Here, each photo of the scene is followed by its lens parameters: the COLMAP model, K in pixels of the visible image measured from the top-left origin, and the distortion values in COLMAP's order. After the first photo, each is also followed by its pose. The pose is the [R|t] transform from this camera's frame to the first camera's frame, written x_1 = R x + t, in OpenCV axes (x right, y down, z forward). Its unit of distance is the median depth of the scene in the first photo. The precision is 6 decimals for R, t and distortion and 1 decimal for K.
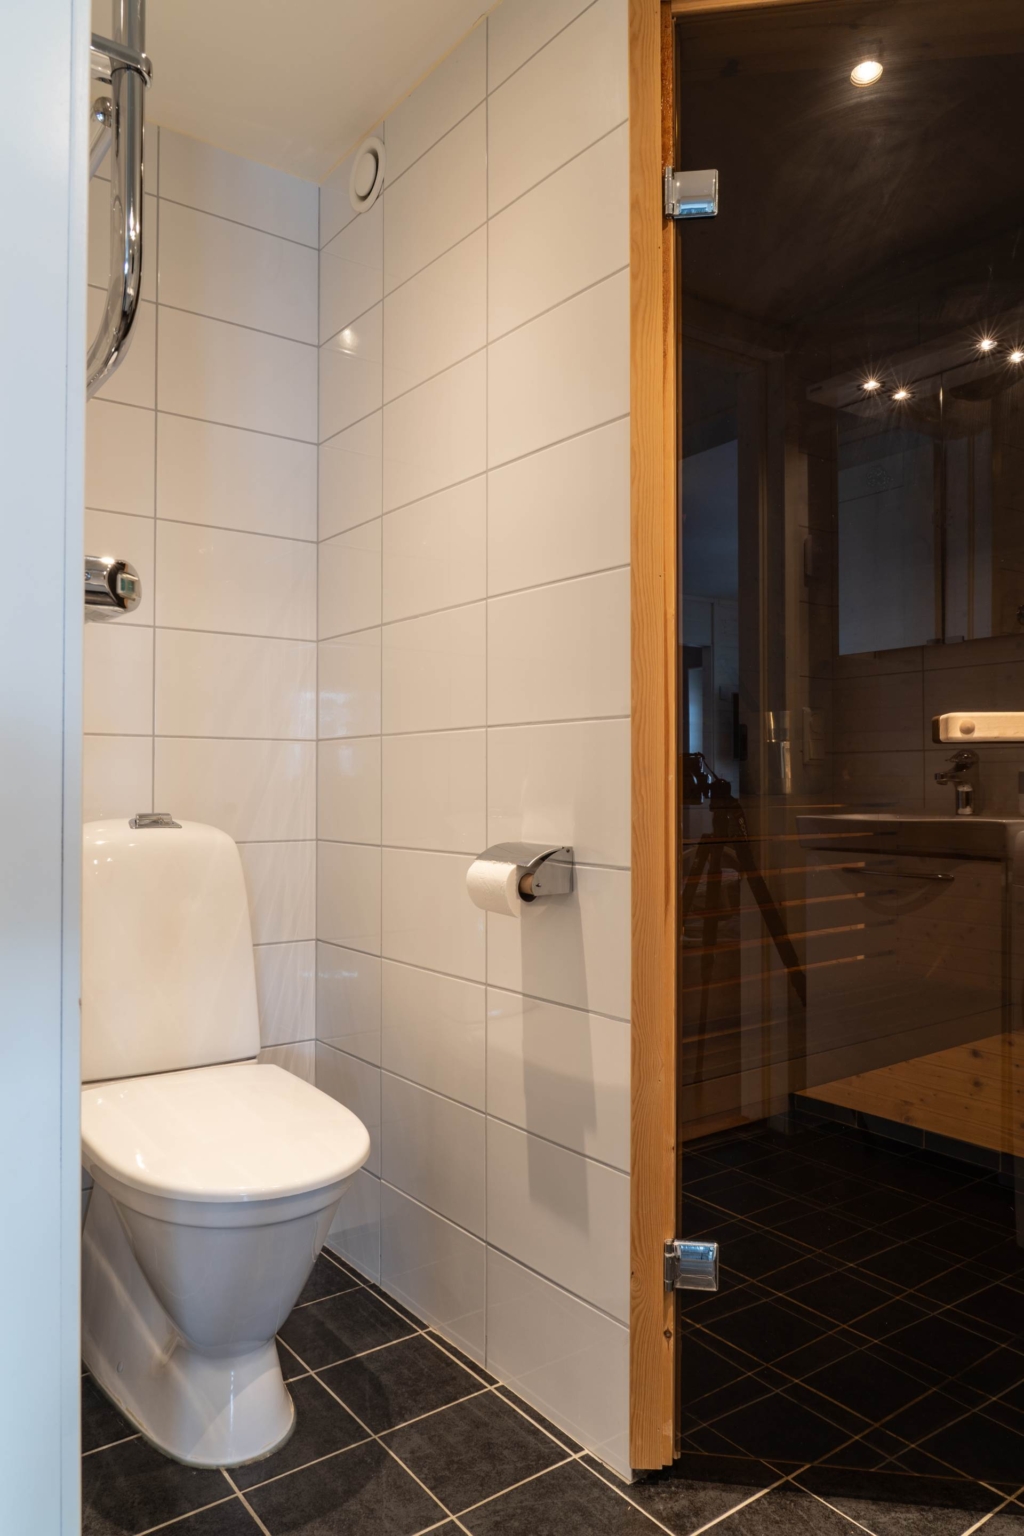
lens RADIAL K [[1054.5, 0, 512.0], [0, 1054.5, 768.0], [0, 0, 1]] dist [-0.009248, 0.001908]
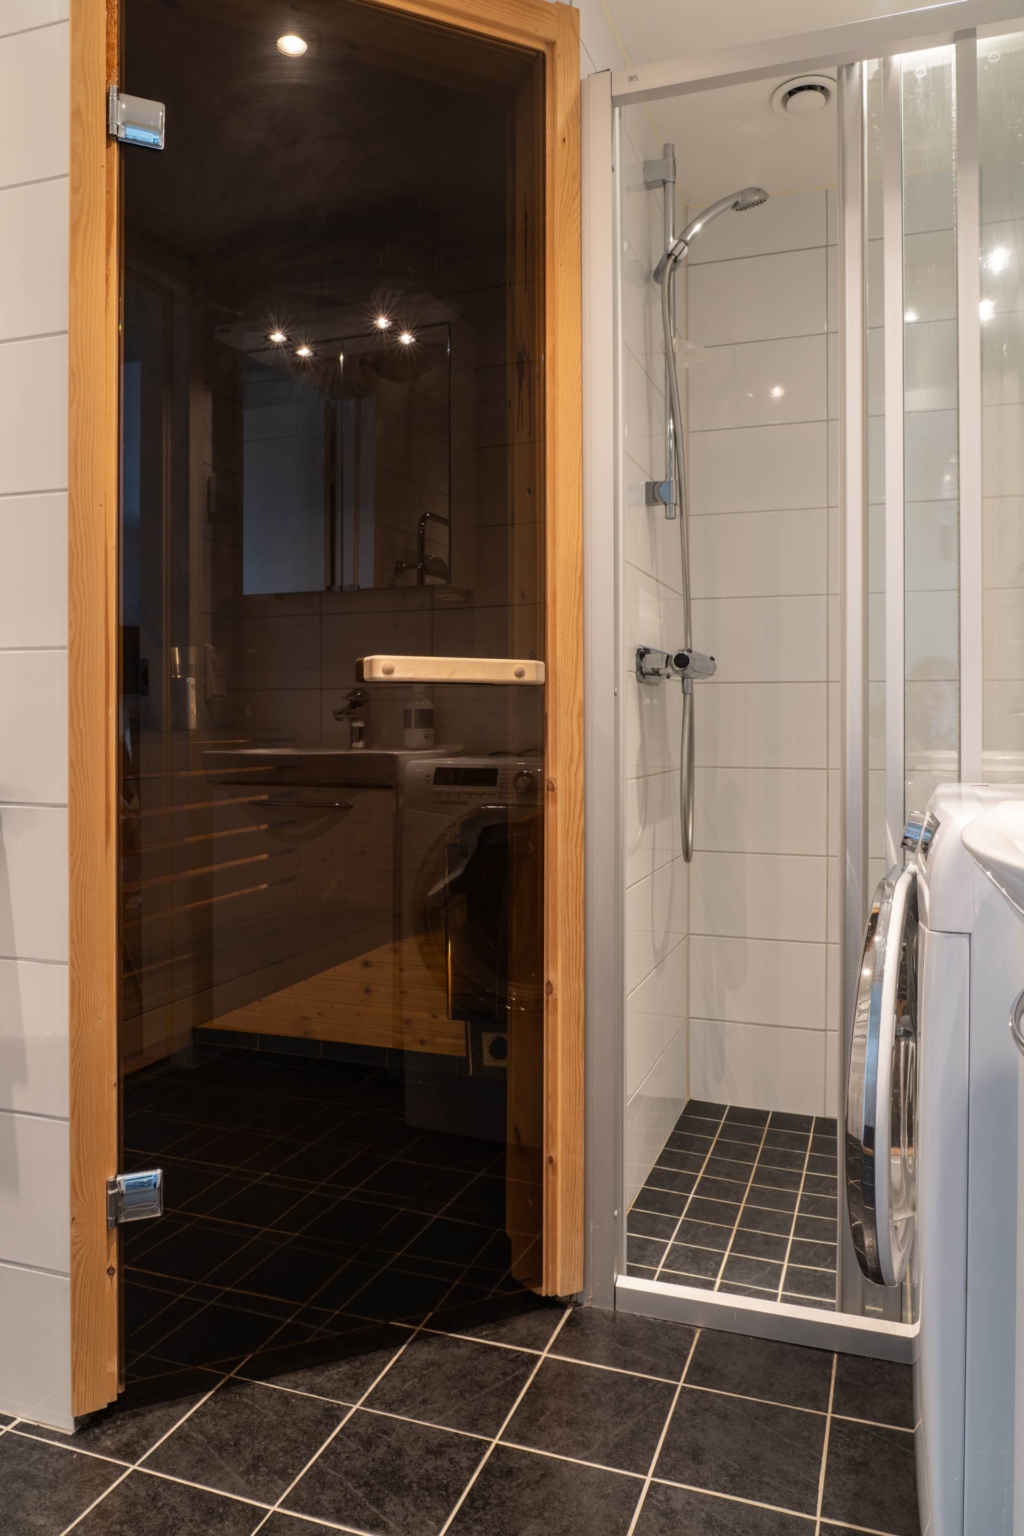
lens RADIAL K [[1085.6, 0, 511.6], [0, 1085.6, 723.5], [0, 0, 1]] dist [-0.000684, 0.003960]
pose [[0.836254, 0.000150, 0.548343, -0.092641], [-0.008994, 0.999869, 0.013444, 0.003410], [-0.548269, -0.016174, 0.836146, -0.053976]]
